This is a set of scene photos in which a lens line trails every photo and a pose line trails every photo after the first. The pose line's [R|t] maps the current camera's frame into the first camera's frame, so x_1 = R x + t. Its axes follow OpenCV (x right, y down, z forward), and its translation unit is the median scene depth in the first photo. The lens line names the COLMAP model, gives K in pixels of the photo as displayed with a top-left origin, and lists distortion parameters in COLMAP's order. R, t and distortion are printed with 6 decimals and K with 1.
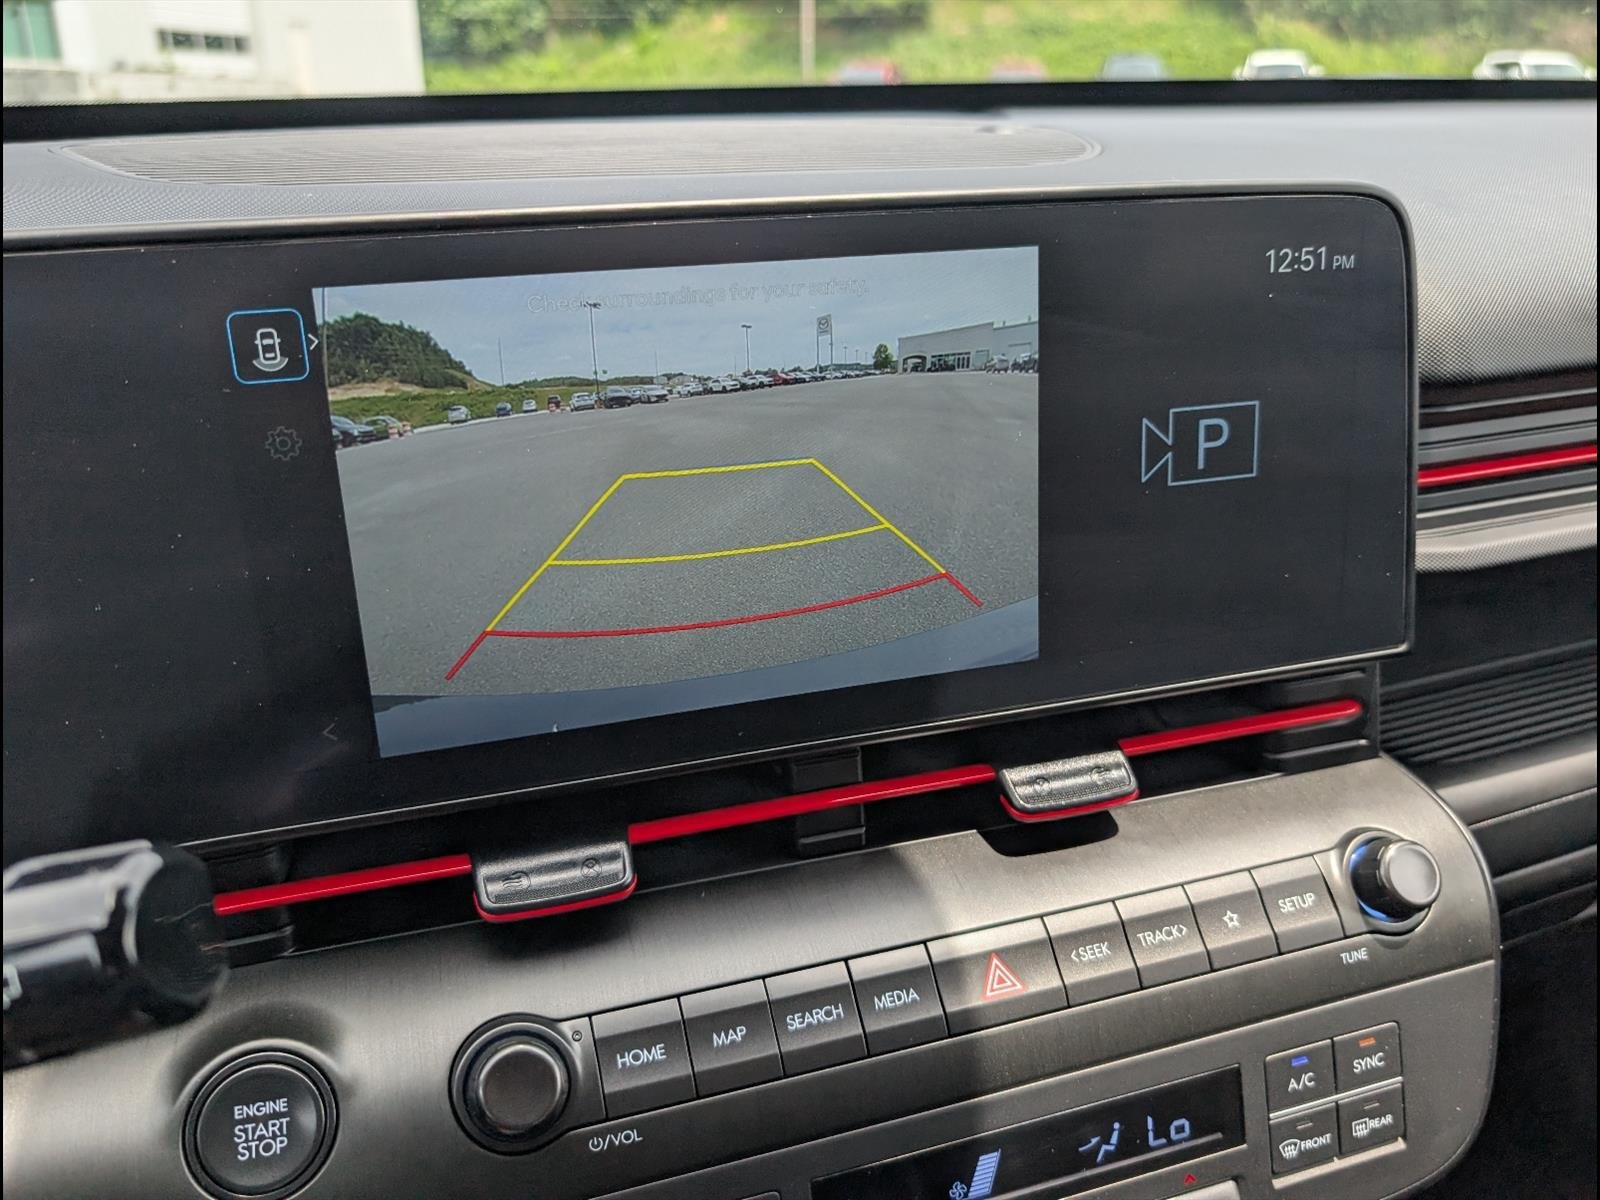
lens RADIAL K [[1292.5, 0, 815.3], [0, 1292.5, 638.6], [0, 0, 1]] dist [0.015988, -0.019855]
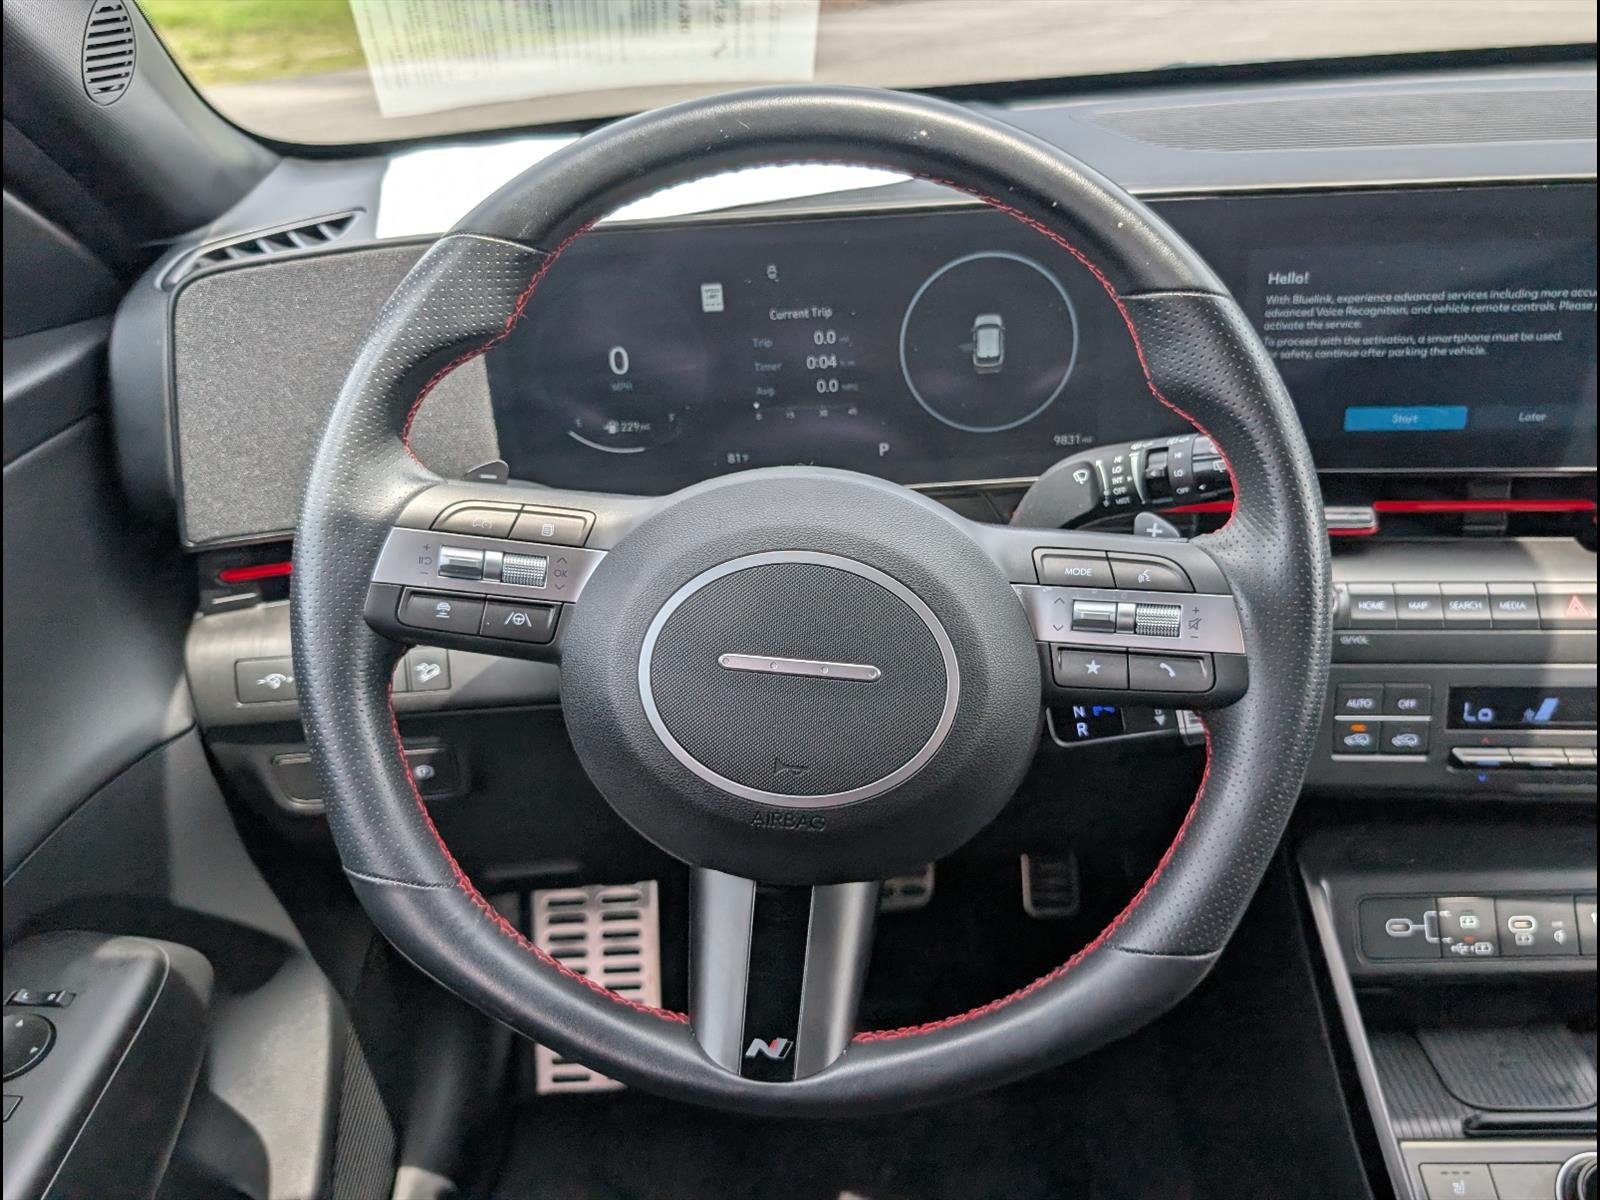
lens RADIAL K [[1292.5, 0, 792.7], [0, 1292.5, 620.2], [0, 0, 1]] dist [0.015988, -0.019855]
pose [[0.914373, 0.159317, -0.372210, -0.183140], [-0.122296, 0.985065, 0.121204, 0.186932], [0.385961, -0.065306, 0.920201, -1.102248]]
